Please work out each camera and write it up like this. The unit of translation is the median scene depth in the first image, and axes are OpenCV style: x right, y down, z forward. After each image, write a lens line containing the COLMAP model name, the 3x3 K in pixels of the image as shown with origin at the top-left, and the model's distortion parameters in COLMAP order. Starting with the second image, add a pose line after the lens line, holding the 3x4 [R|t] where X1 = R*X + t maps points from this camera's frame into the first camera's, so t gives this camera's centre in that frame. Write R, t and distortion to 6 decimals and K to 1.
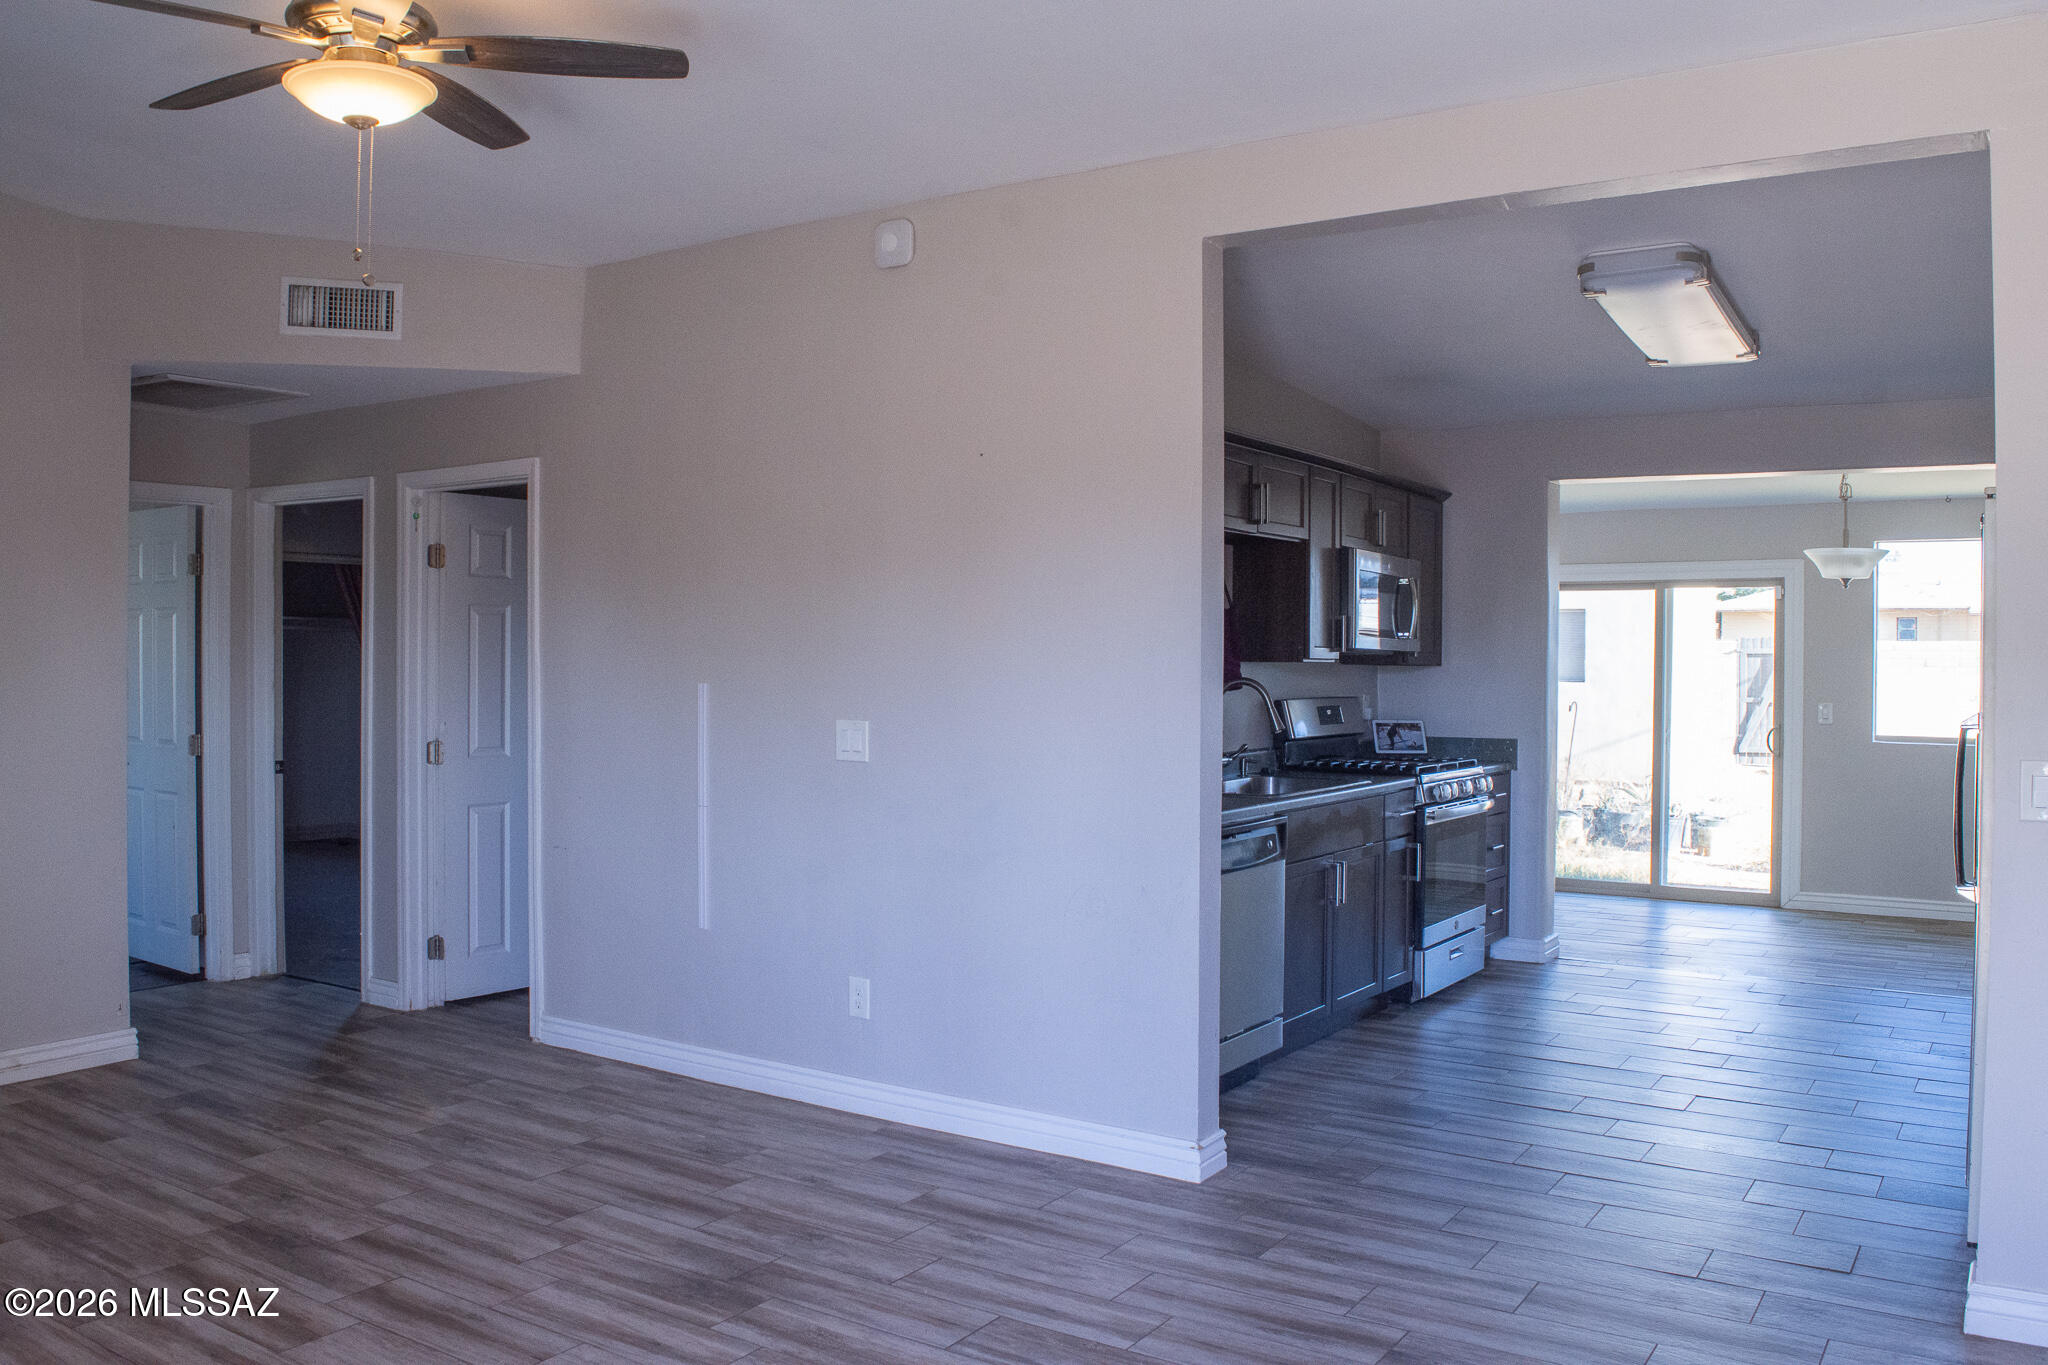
lens RADIAL K [[1678.7, 0, 1024.0], [0, 1678.7, 682.5], [0, 0, 1]] dist [-0.069630, 0.003795]
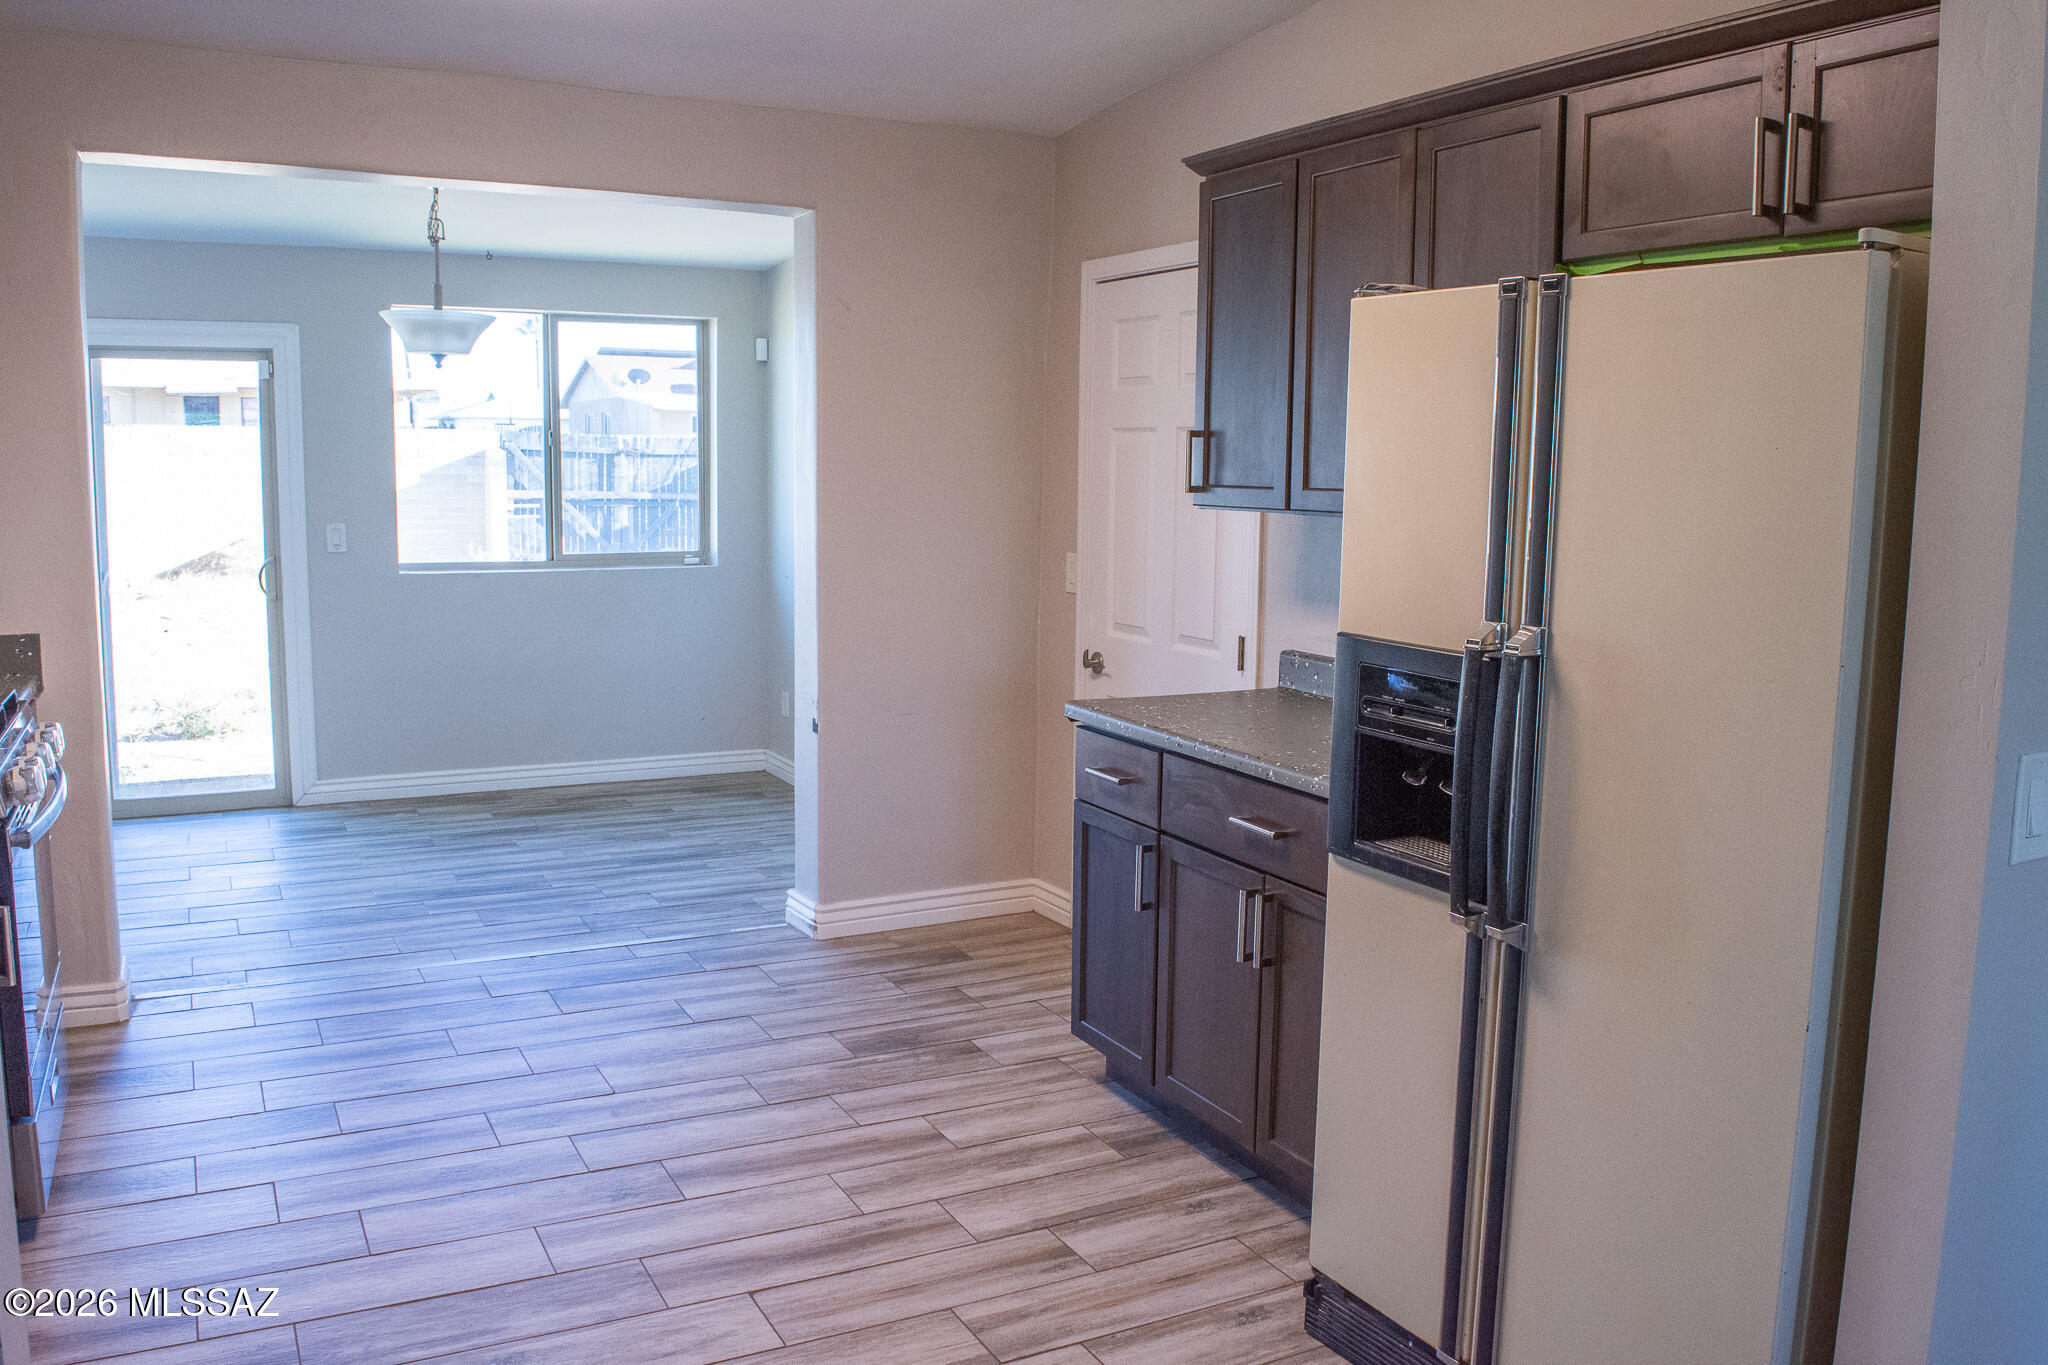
lens RADIAL K [[1678.7, 0, 1024.0], [0, 1678.7, 682.5], [0, 0, 1]] dist [-0.069630, 0.003795]
pose [[0.504196, -0.118929, 0.855361, 0.000180], [0.002945, 0.990703, 0.136011, -0.018828], [-0.863584, -0.066058, 0.499859, 0.397596]]
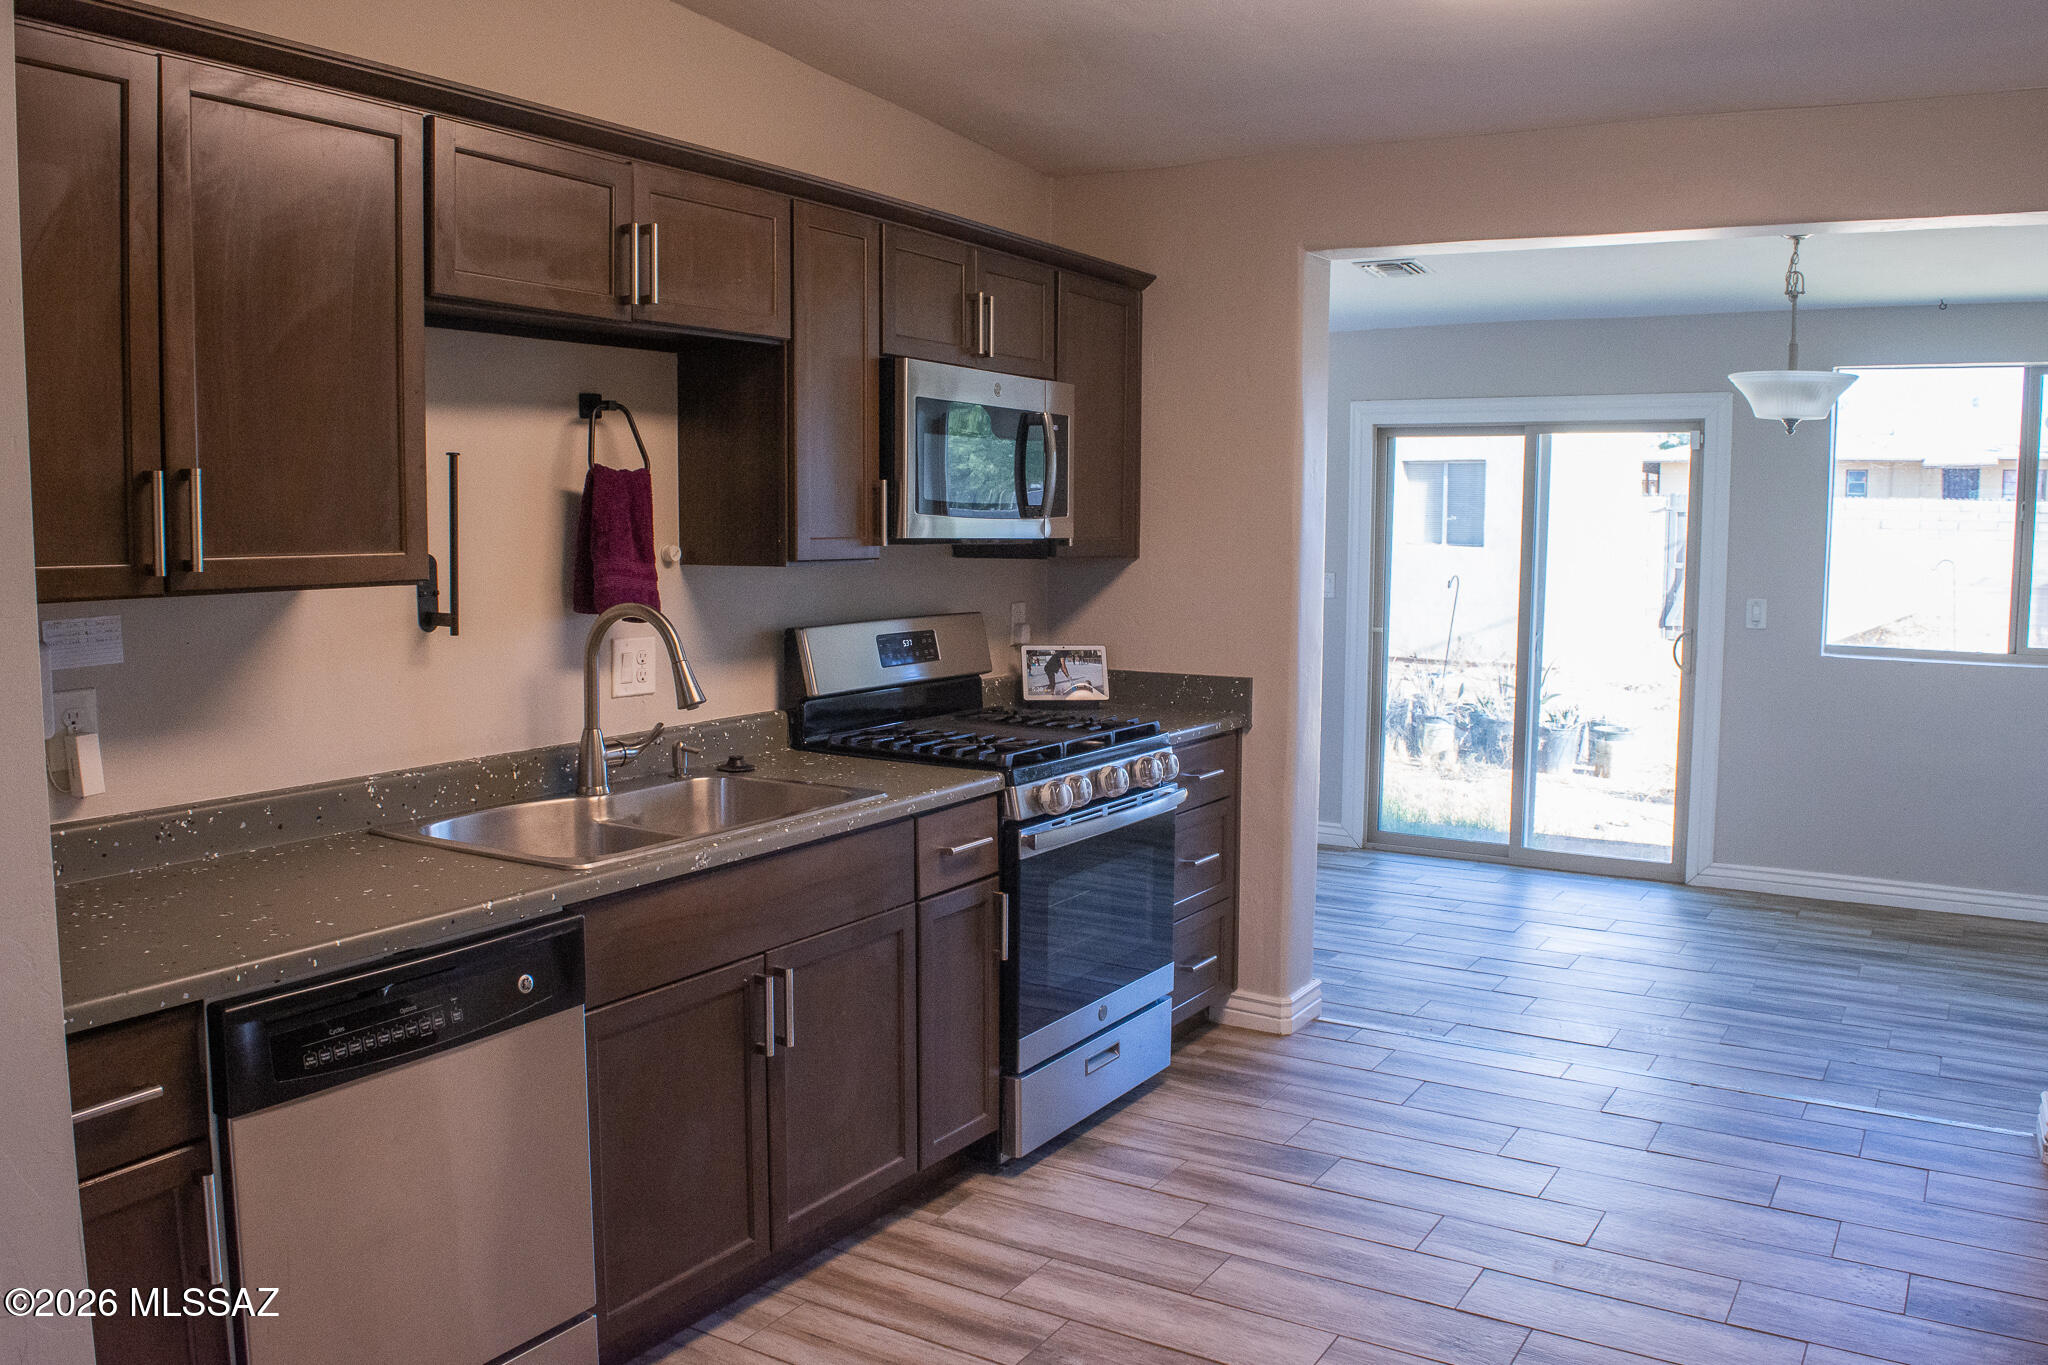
lens RADIAL K [[1678.7, 0, 1024.0], [0, 1678.7, 682.5], [0, 0, 1]] dist [-0.069630, 0.003795]
pose [[0.999565, -0.003815, 0.029228, 0.168320], [0.001172, 0.995948, 0.089919, -0.017555], [-0.029452, -0.089846, 0.995520, 0.335112]]
